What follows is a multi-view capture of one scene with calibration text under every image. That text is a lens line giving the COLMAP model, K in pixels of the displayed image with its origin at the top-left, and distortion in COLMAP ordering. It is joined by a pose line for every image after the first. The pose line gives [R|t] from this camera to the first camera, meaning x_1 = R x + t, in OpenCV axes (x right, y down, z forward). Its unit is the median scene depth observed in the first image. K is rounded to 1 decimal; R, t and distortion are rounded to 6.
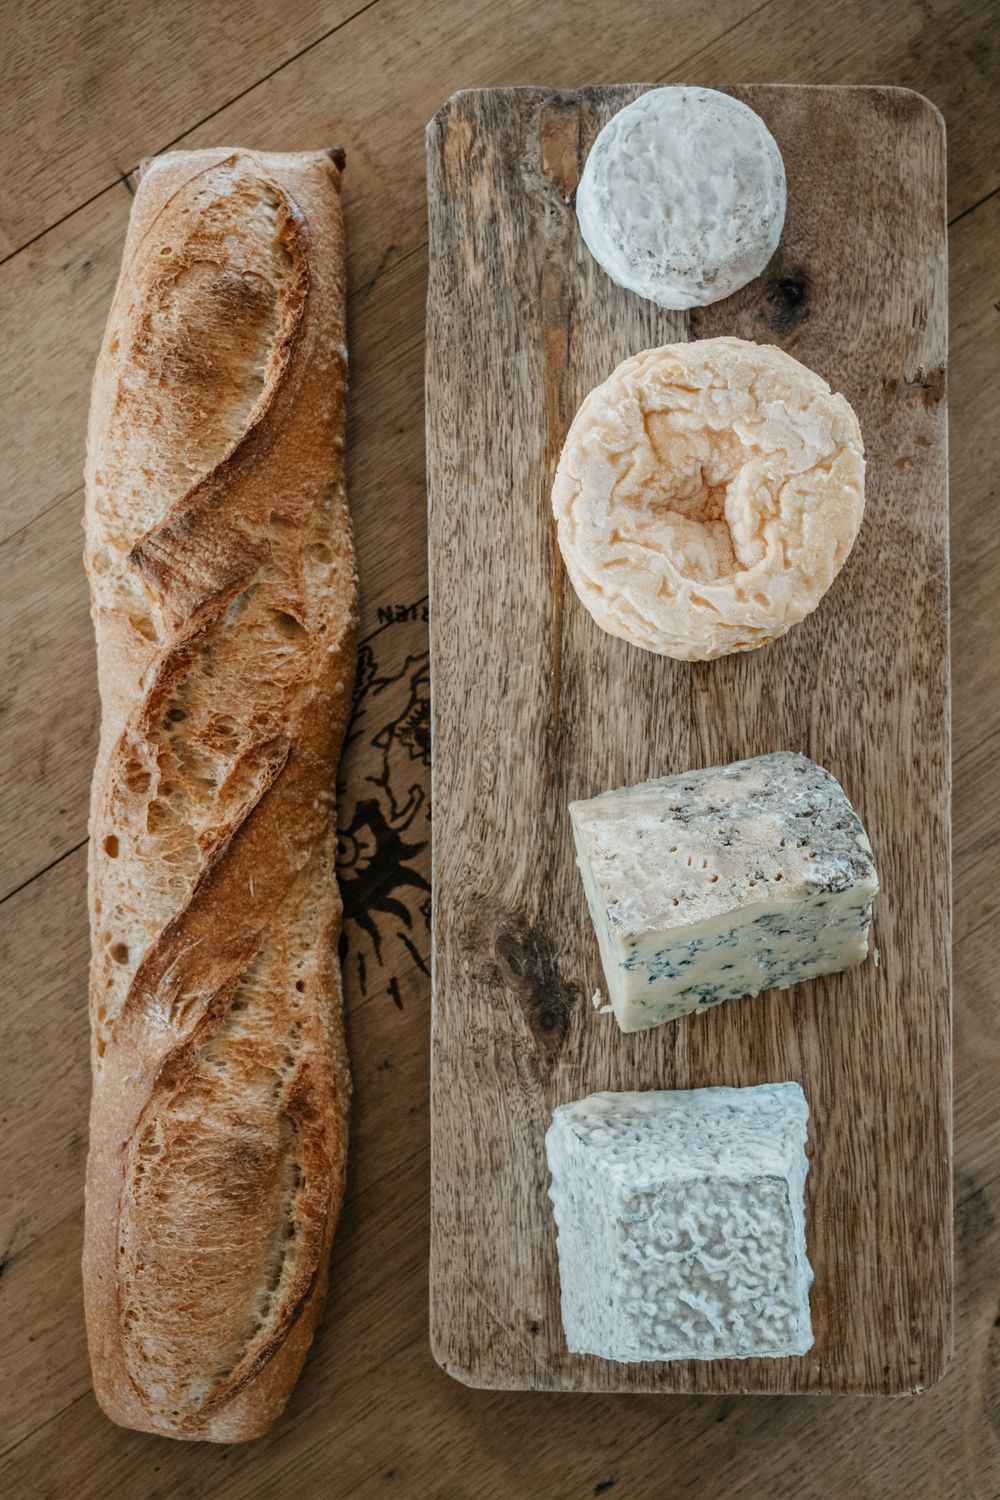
lens RADIAL K [[1635.2, 0, 497.3], [0, 1635.2, 752.6], [0, 0, 1]] dist [0.013459, 0.000000]
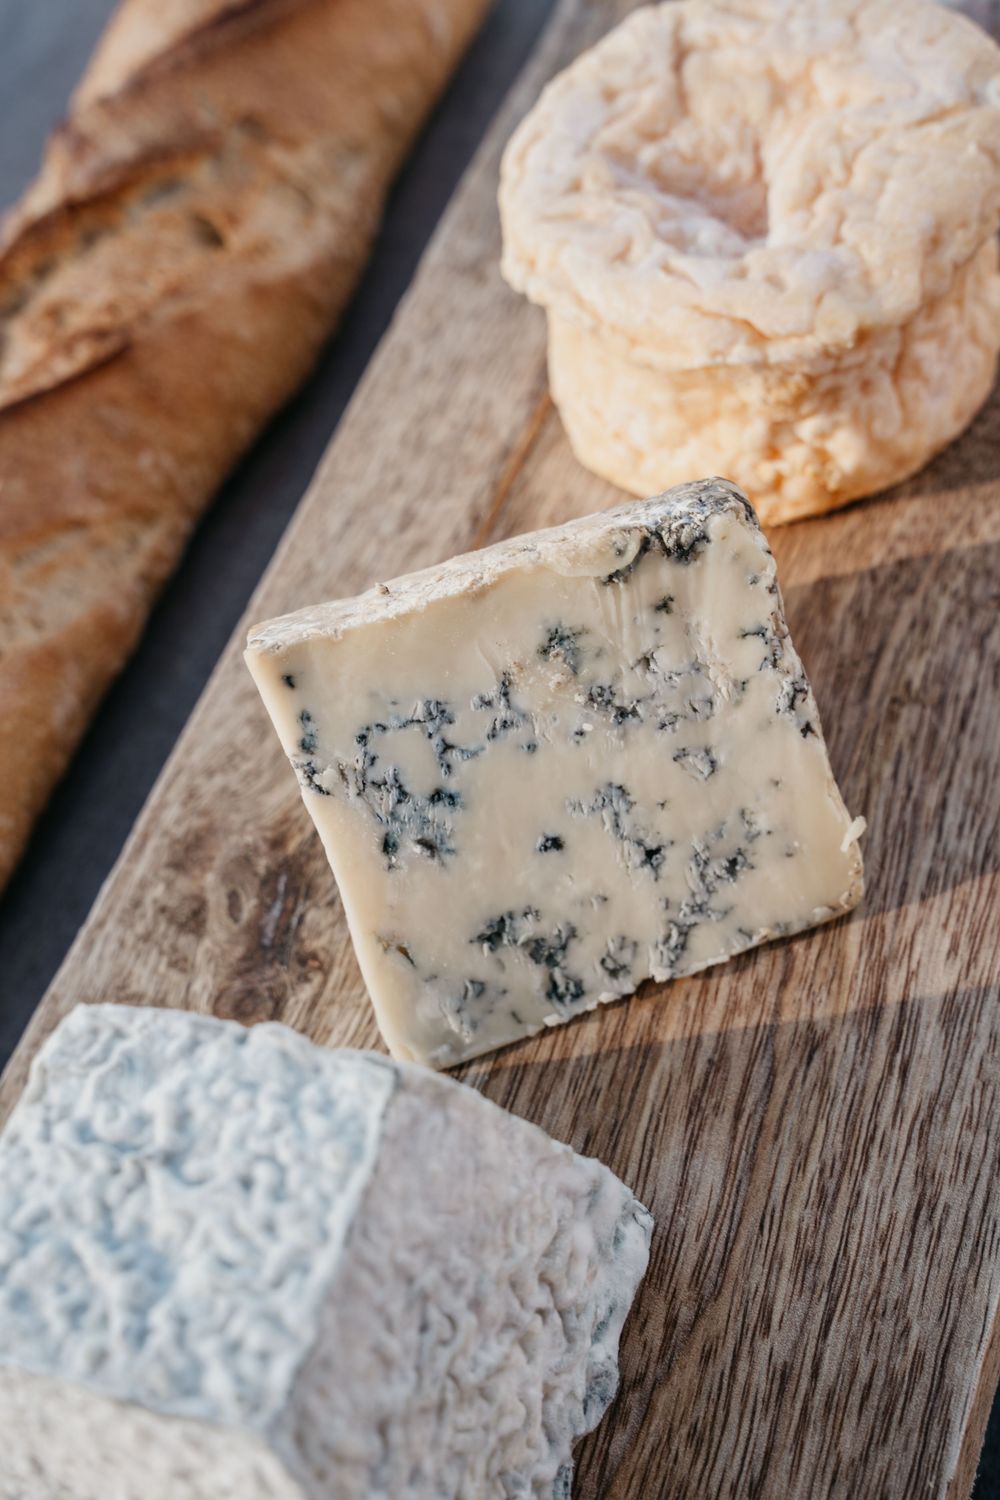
lens RADIAL K [[2099.5, 0, 503.4], [0, 2099.5, 748.2], [0, 0, 1]] dist [0.106082, 0.000000]
pose [[0.917973, 0.166593, -0.359962, 0.363392], [-0.324247, 0.837880, -0.439114, 0.394390], [0.228452, 0.519811, 0.823168, 0.449797]]
